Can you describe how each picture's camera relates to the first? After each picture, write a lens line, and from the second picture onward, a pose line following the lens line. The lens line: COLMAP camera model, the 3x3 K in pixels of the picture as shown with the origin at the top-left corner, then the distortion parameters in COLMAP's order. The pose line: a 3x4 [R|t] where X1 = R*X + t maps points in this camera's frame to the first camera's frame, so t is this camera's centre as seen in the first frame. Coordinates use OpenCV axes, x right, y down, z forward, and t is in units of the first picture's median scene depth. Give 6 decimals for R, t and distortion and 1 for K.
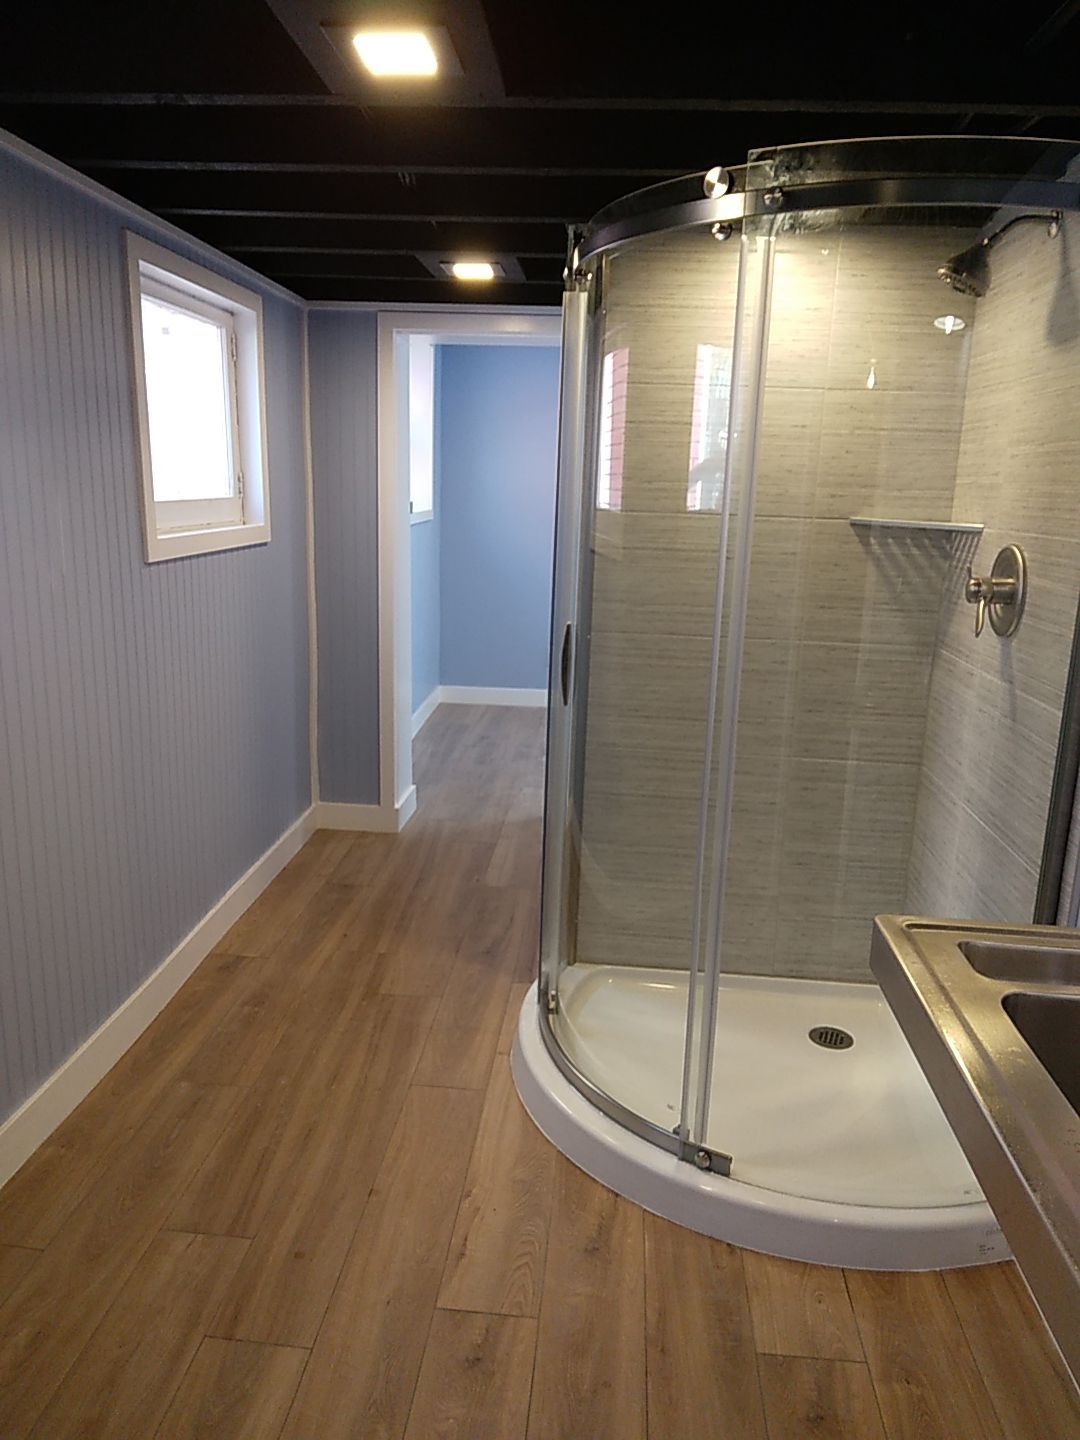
lens RADIAL K [[1070.3, 0, 531.5], [0, 1070.3, 720.4], [0, 0, 1]] dist [0.061939, -0.109951]
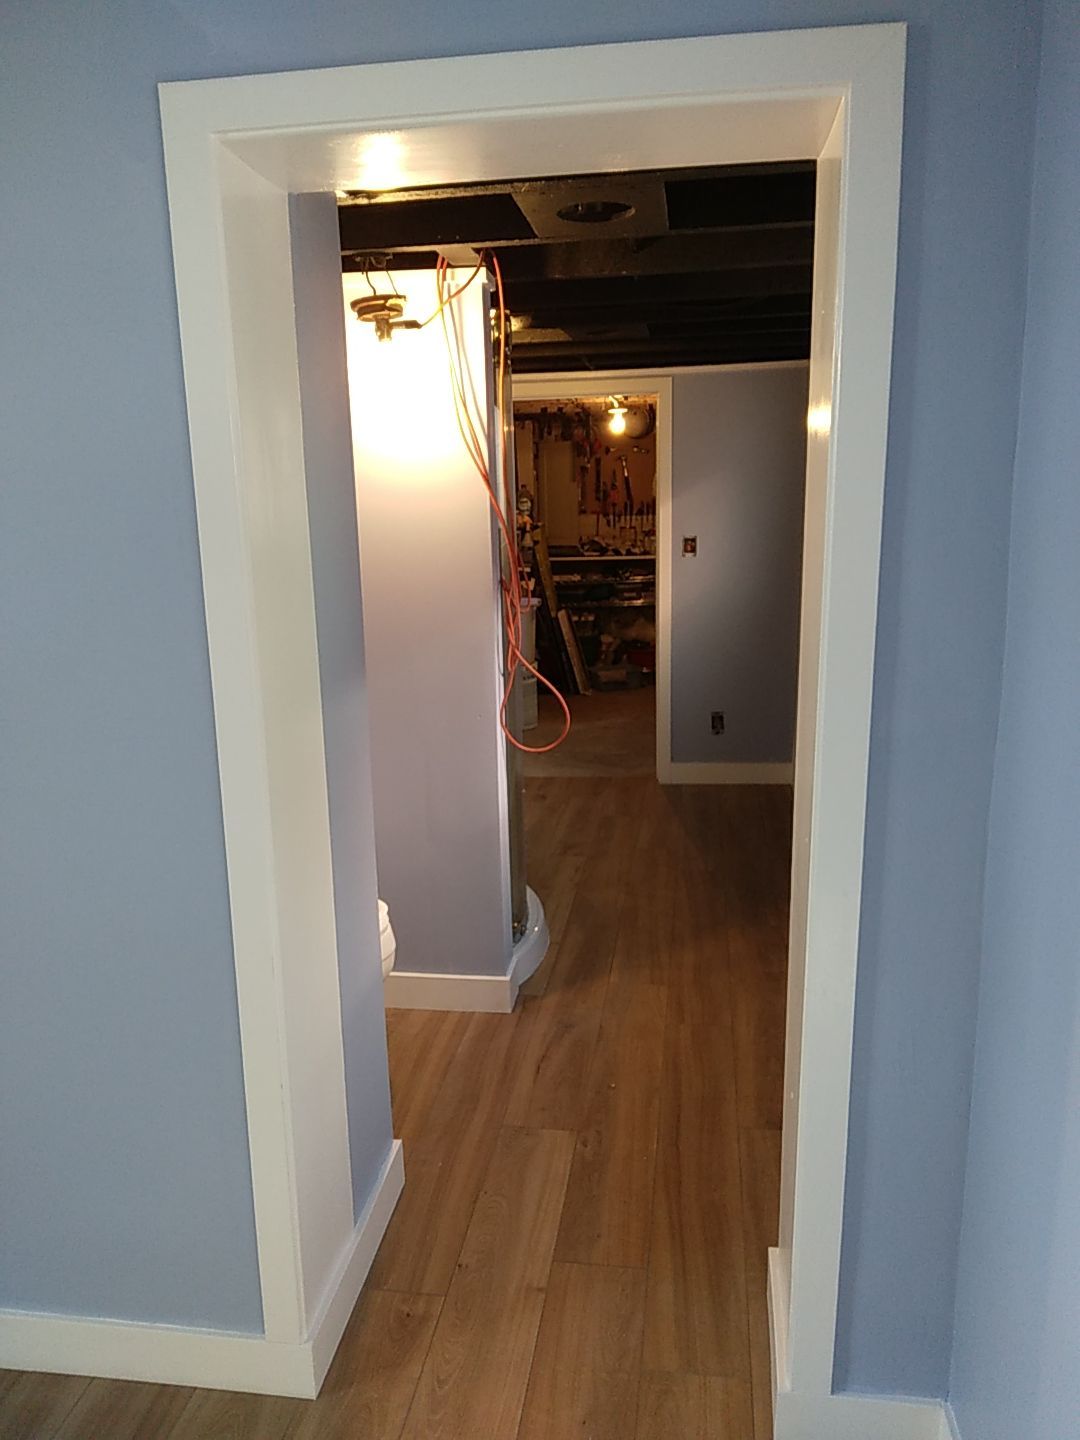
lens RADIAL K [[1070.3, 0, 531.5], [0, 1070.3, 720.4], [0, 0, 1]] dist [0.061939, -0.109951]
pose [[-0.997684, -0.022682, 0.064119, -0.079399], [0.006408, 0.907208, 0.420634, -0.520552], [-0.067710, 0.420071, -0.904962, 2.187837]]
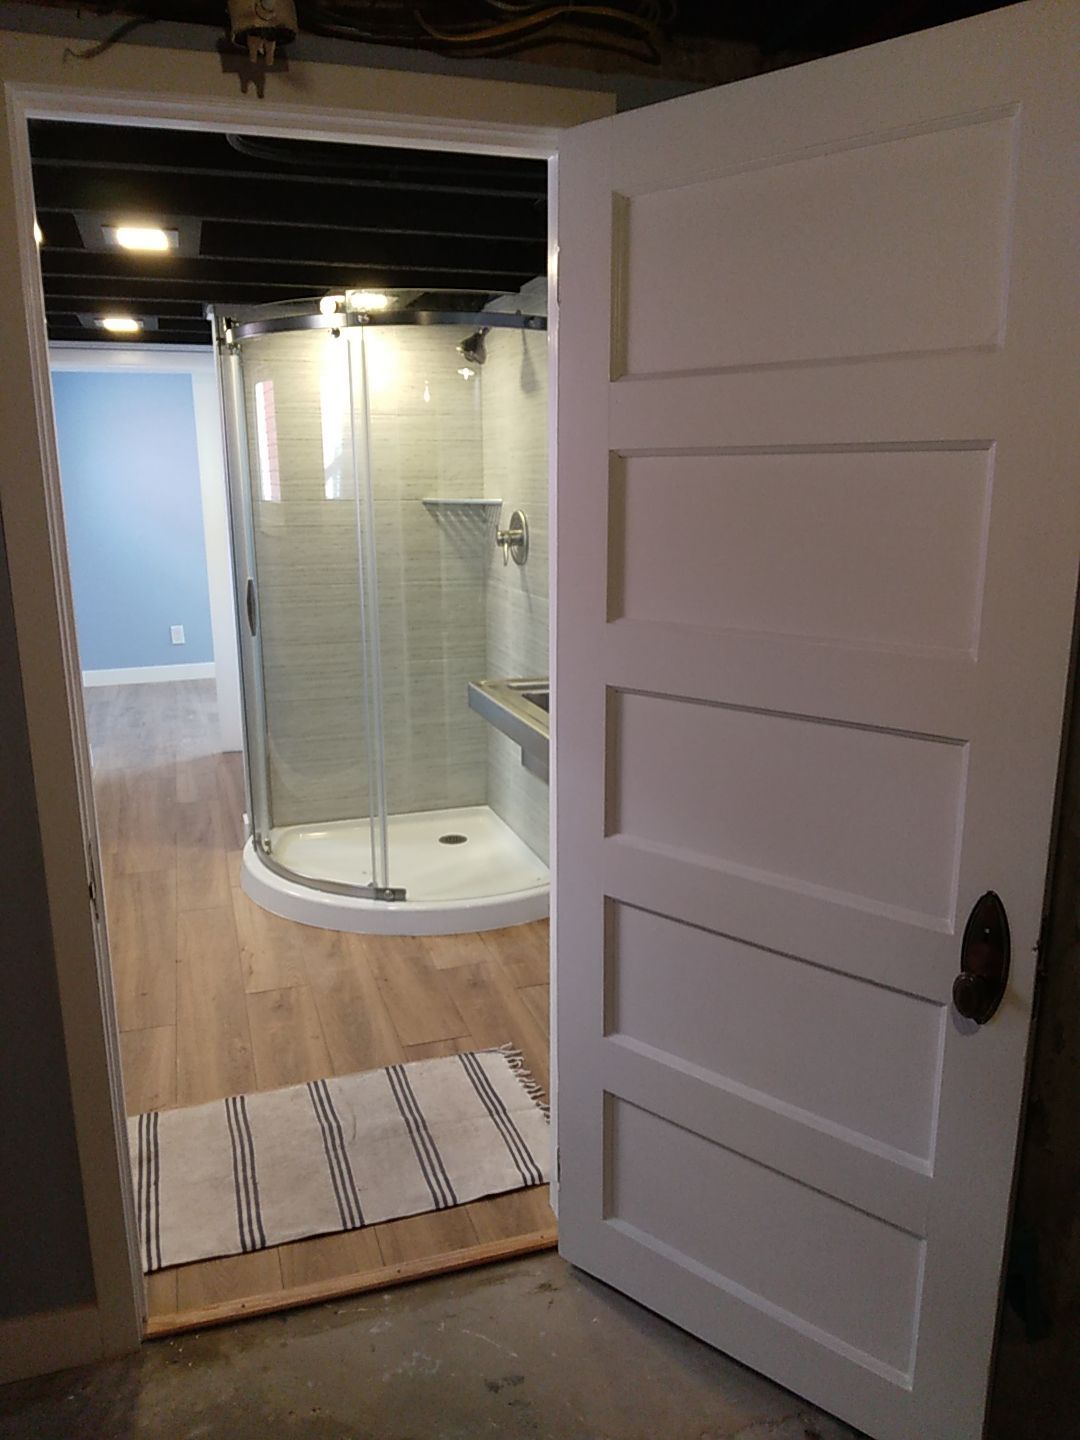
lens RADIAL K [[1070.3, 0, 531.5], [0, 1070.3, 720.4], [0, 0, 1]] dist [0.061939, -0.109951]
pose [[0.919367, -0.126944, 0.372356, -0.177451], [0.123072, 0.991806, 0.034255, 0.095091], [-0.373654, 0.014334, 0.927458, -0.490822]]
